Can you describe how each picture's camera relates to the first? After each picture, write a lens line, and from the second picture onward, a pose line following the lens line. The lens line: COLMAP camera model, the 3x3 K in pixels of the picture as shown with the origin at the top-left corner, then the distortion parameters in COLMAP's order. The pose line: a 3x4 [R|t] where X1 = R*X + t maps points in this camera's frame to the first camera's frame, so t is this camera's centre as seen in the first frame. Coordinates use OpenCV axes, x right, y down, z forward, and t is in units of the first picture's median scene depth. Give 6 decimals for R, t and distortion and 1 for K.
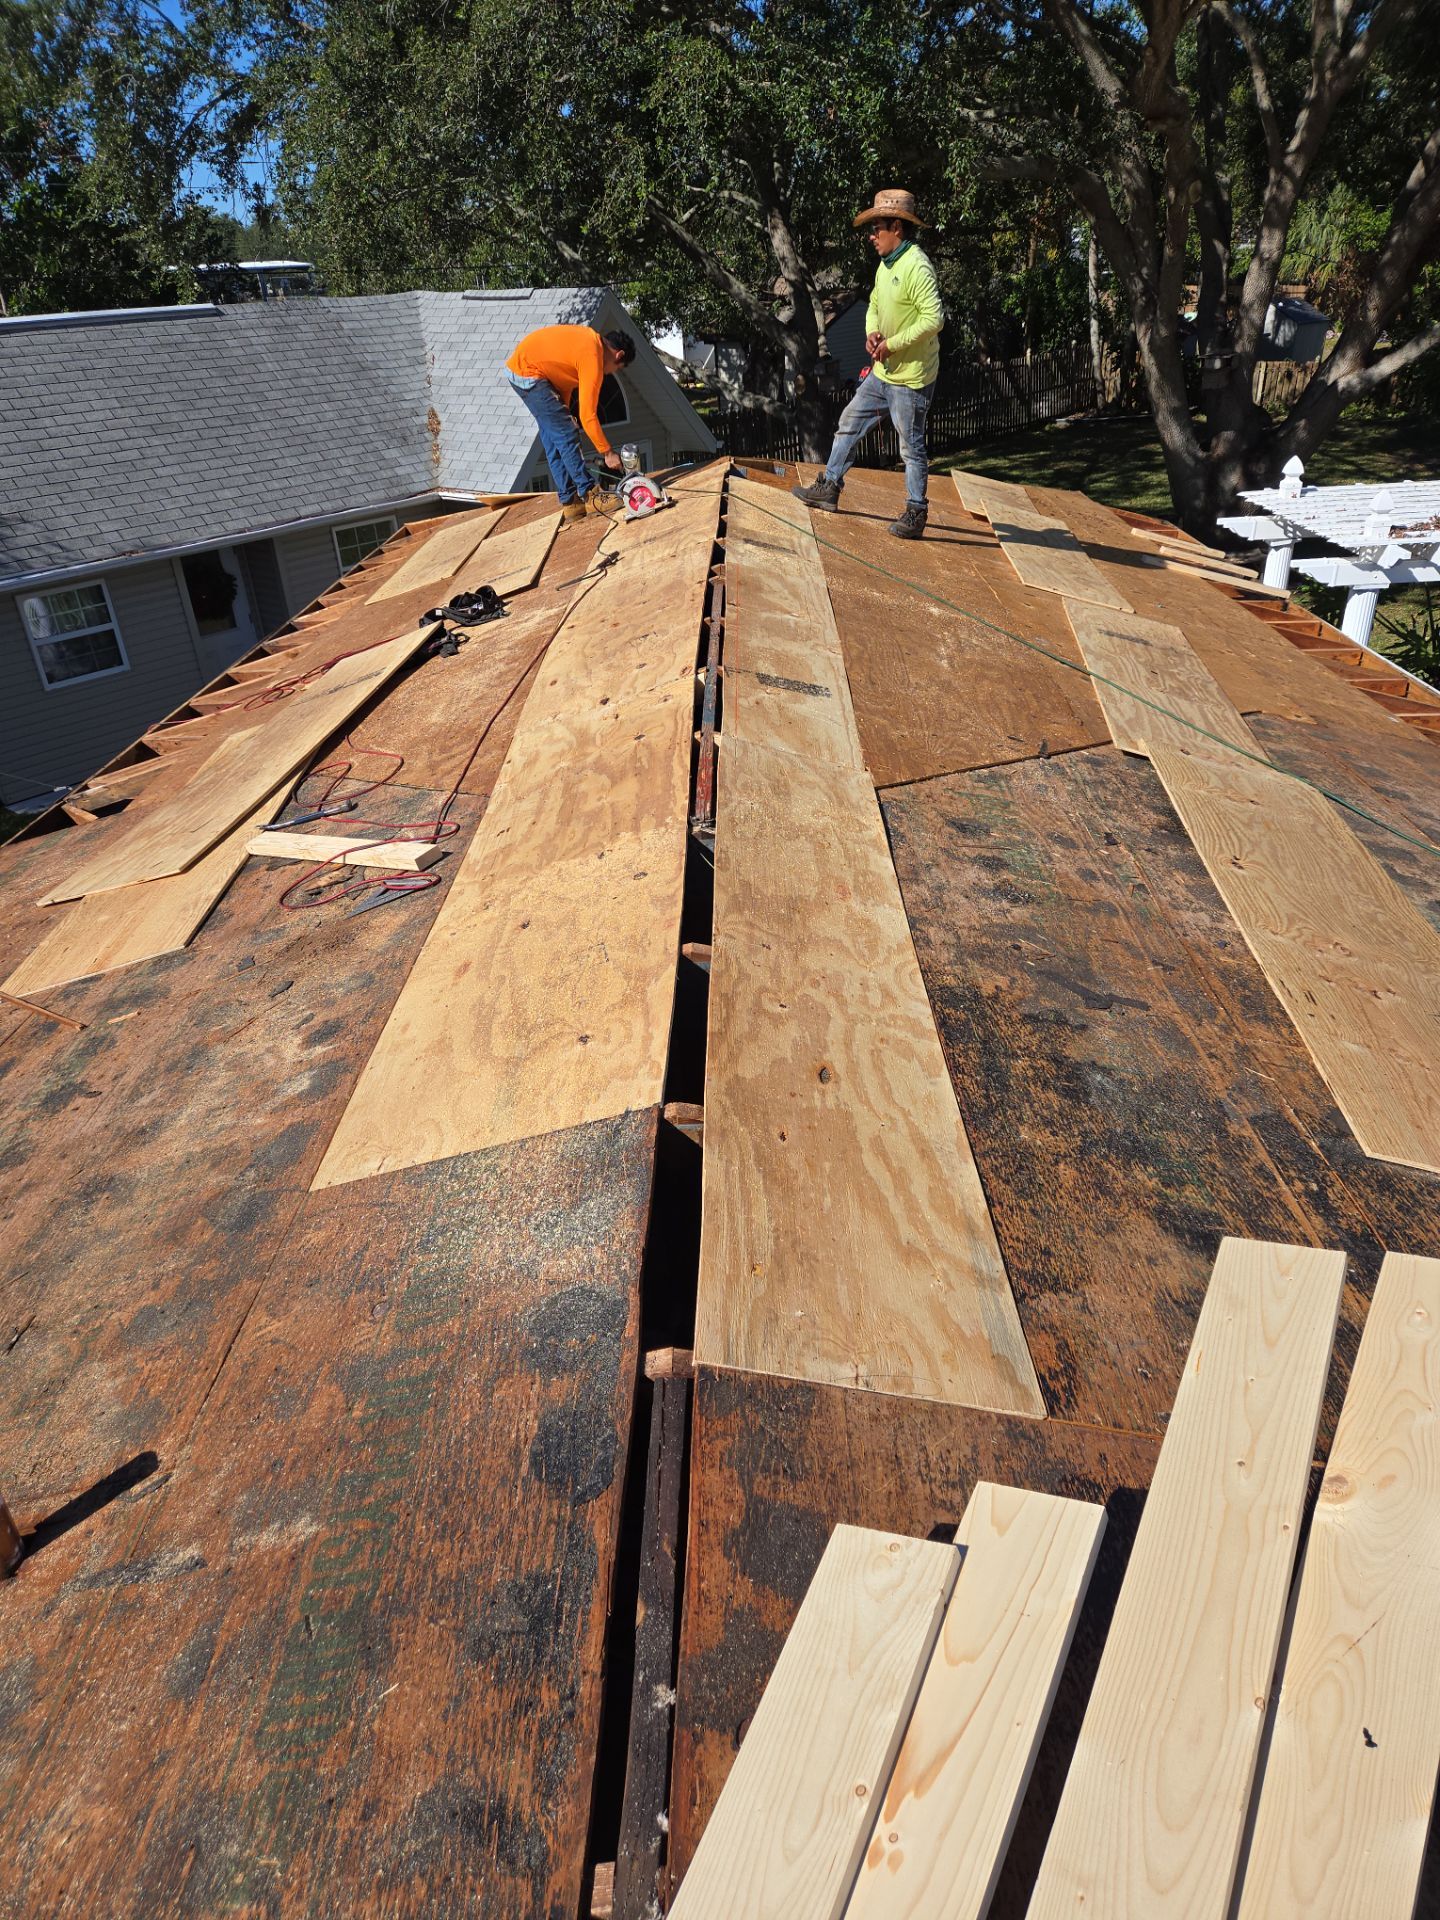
lens RADIAL K [[1308.7, 0, 727.1], [0, 1308.7, 951.3], [0, 0, 1]] dist [0.070594, -0.060258]
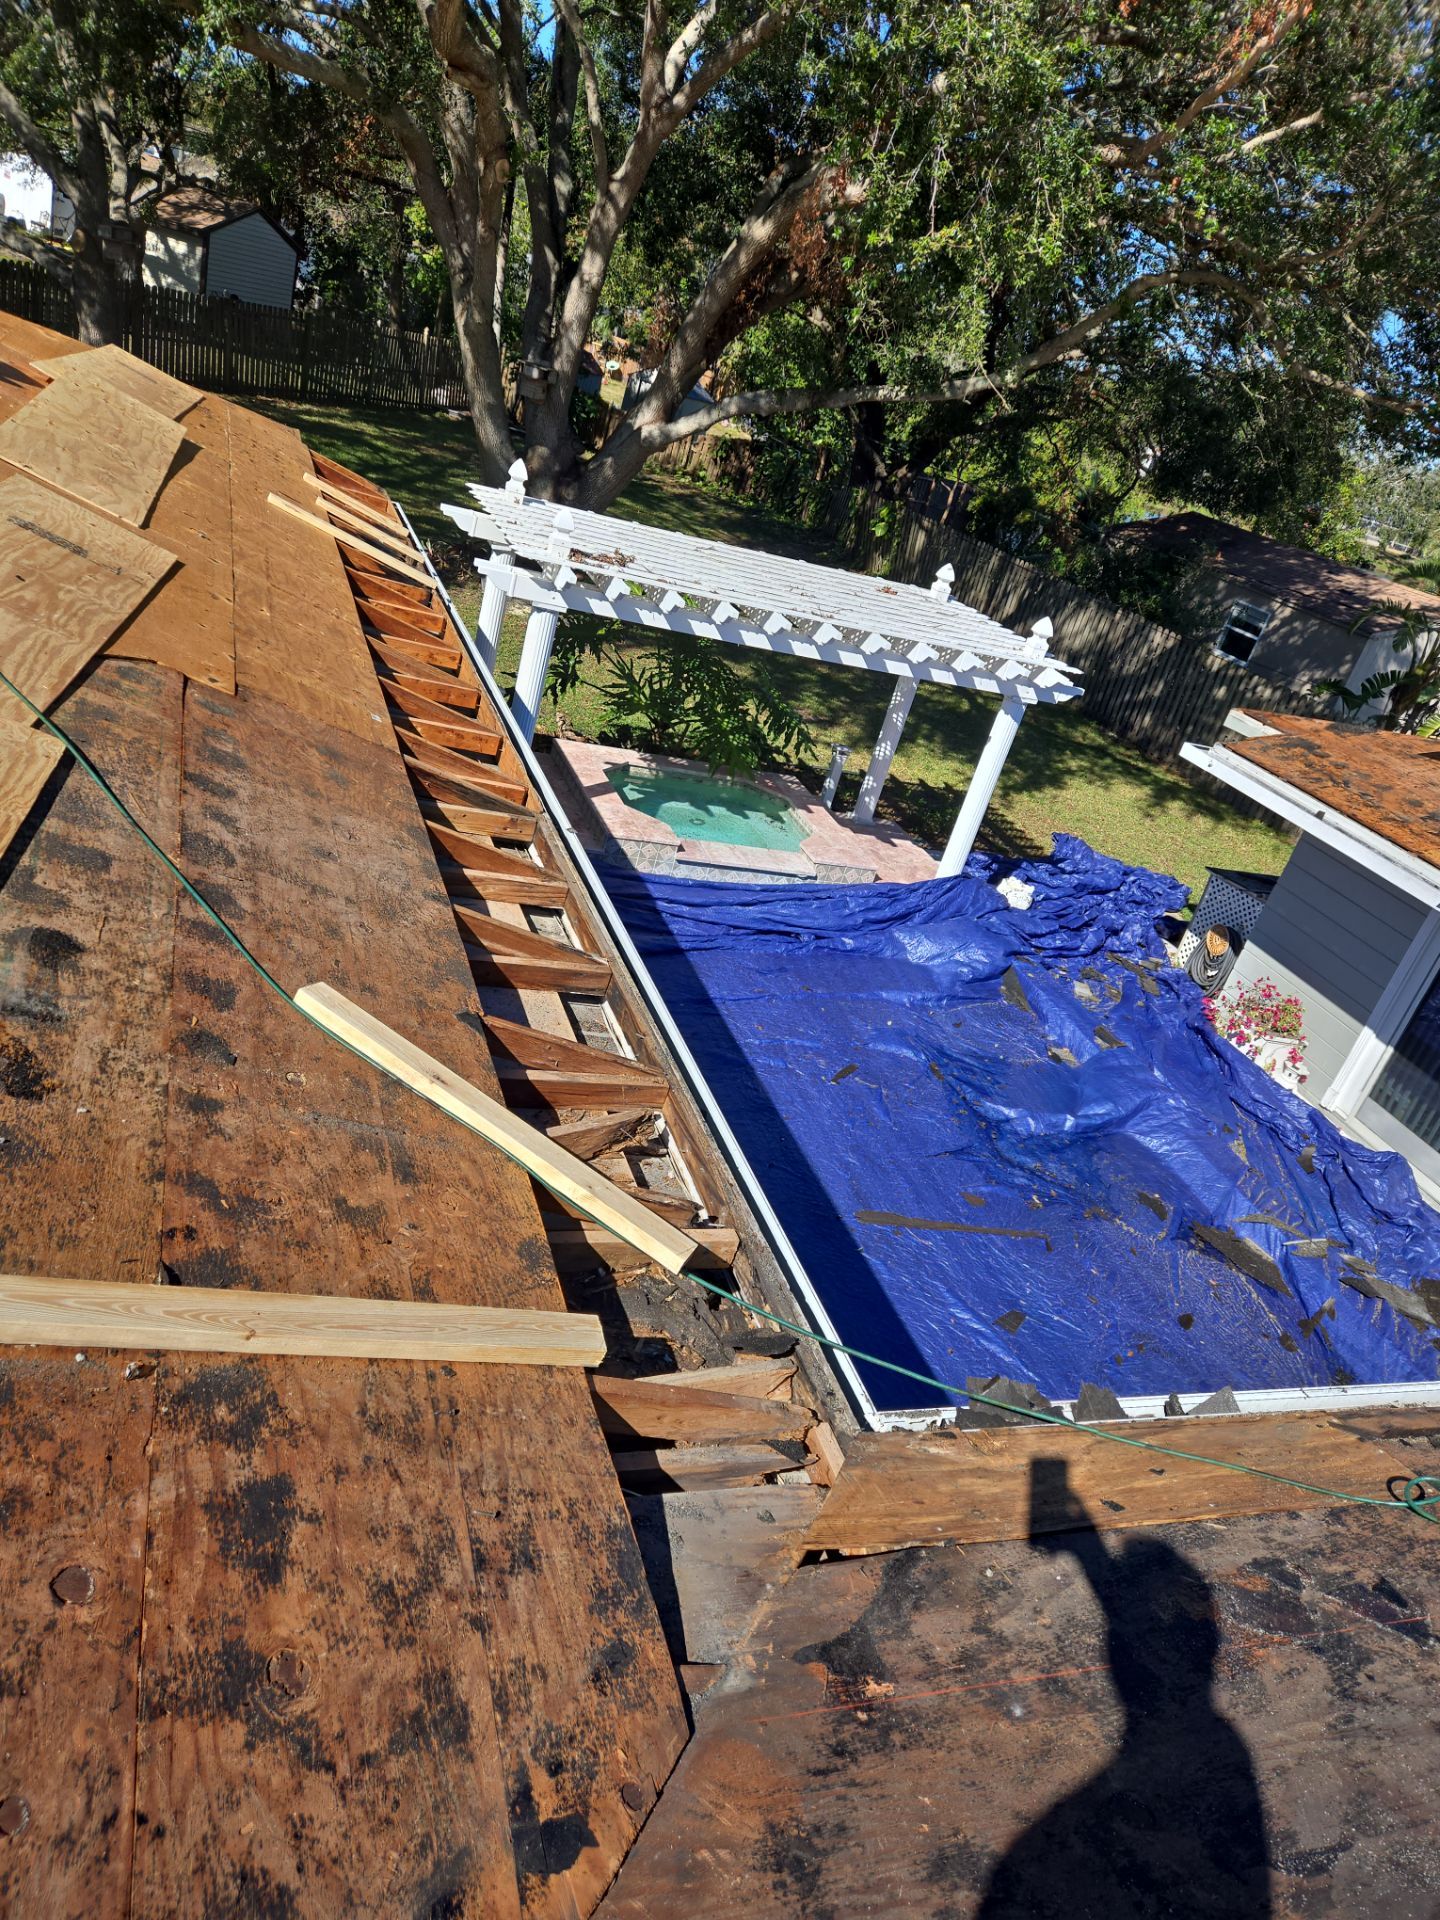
lens RADIAL K [[1308.7, 0, 723.2], [0, 1308.7, 957.5], [0, 0, 1]] dist [0.070594, -0.060258]
pose [[0.890278, 0.122029, 0.438764, 0.139530], [-0.124805, 0.991923, -0.022637, -0.012868], [-0.437983, -0.034607, 0.898317, 0.059635]]
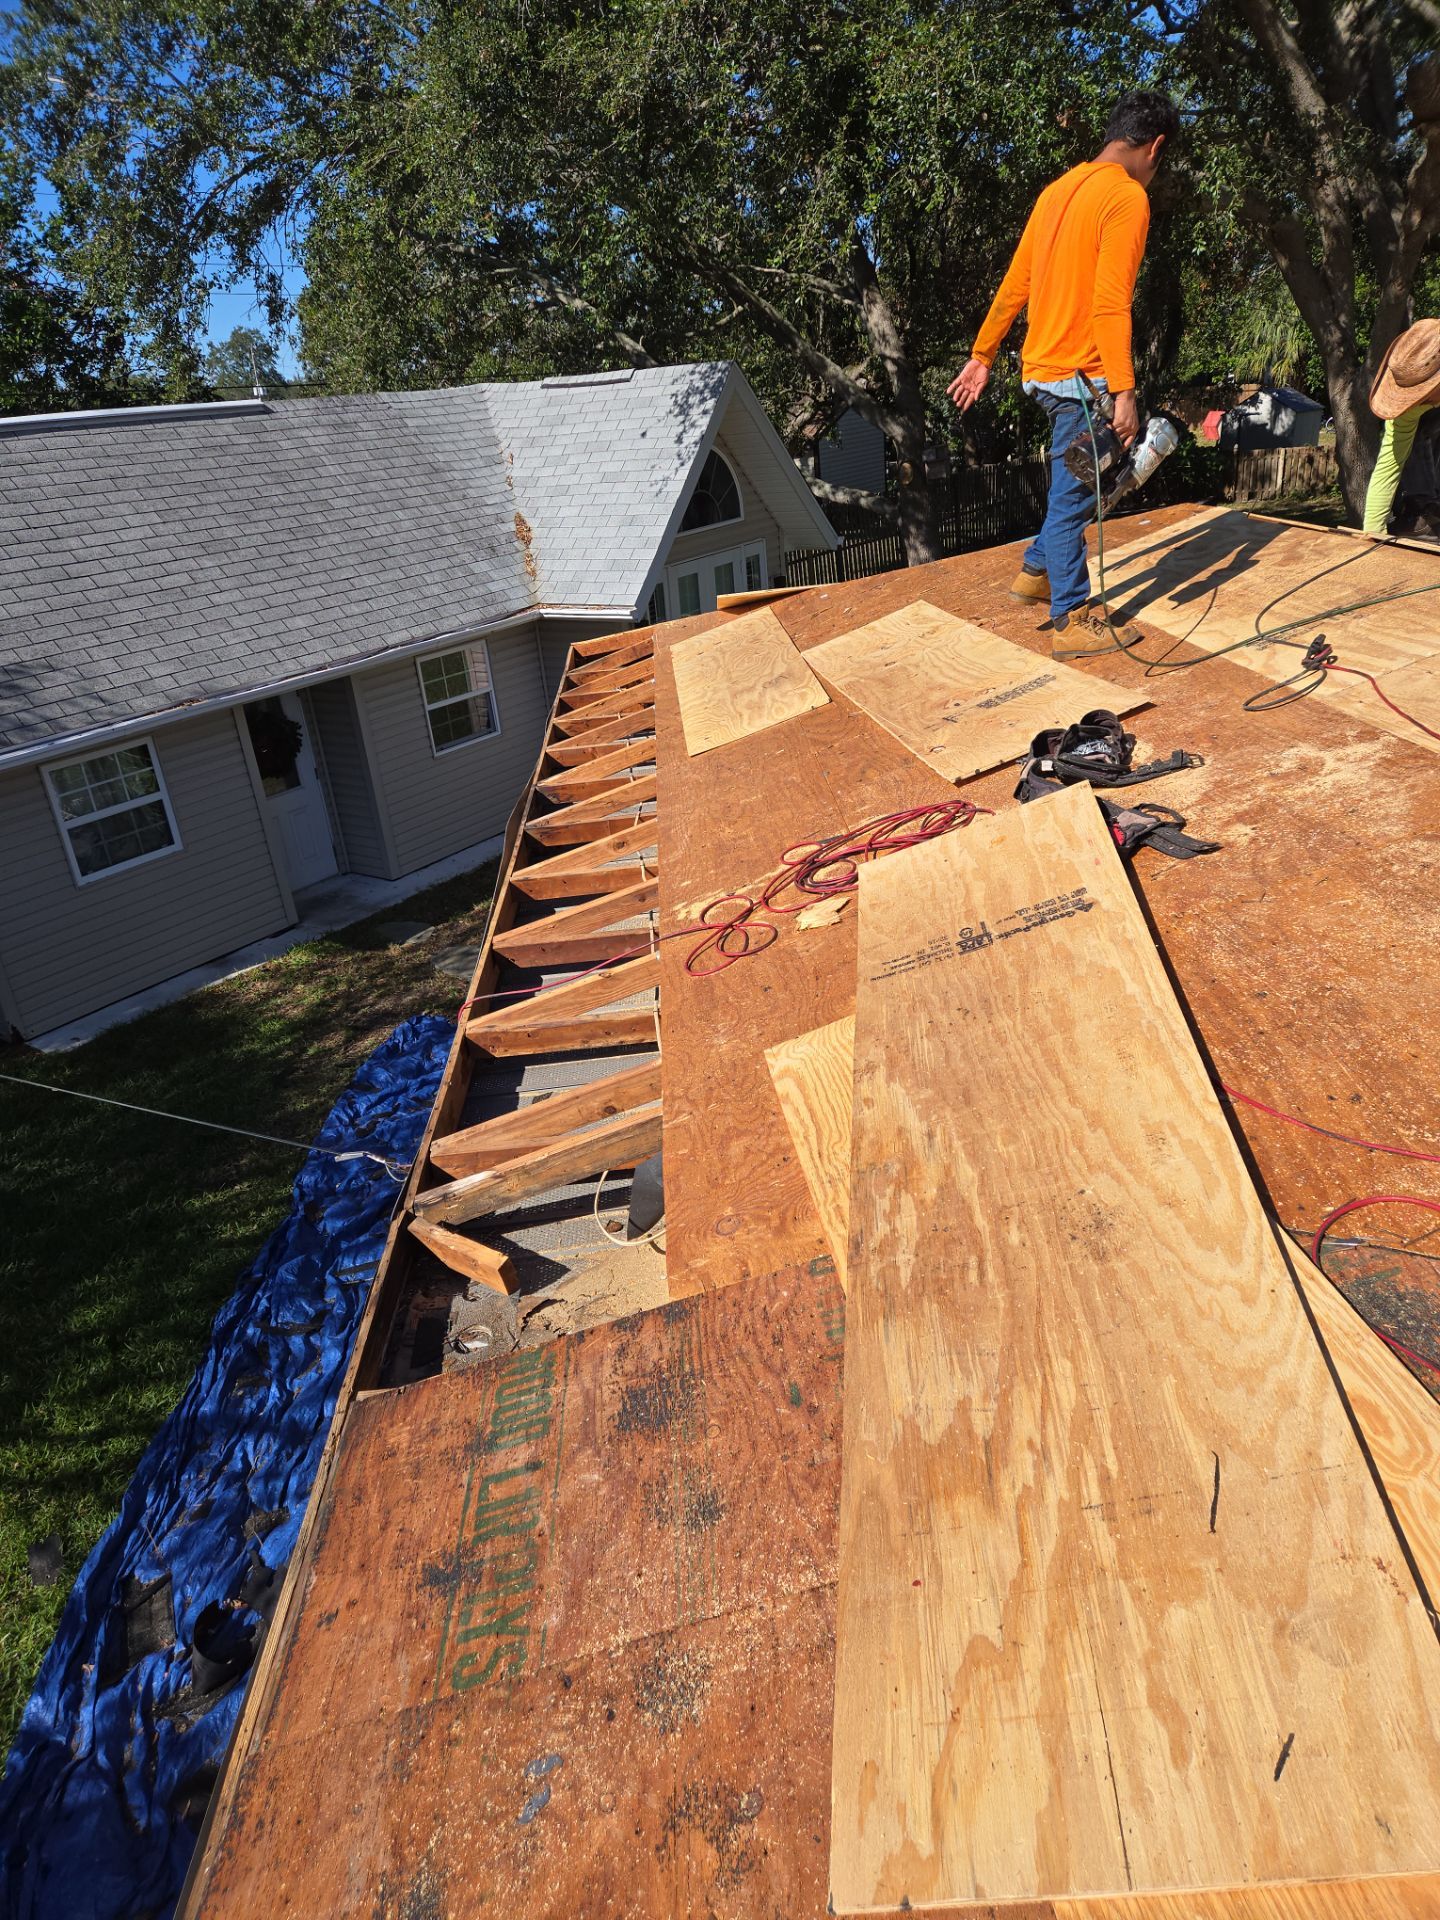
lens RADIAL K [[1308.7, 0, 734.0], [0, 1308.7, 952.6], [0, 0, 1]] dist [0.070594, -0.060258]
pose [[0.996595, -0.064371, 0.051520, -0.169900], [0.068425, 0.994344, -0.081234, -0.066380], [-0.045999, 0.084483, 0.995363, 0.217457]]
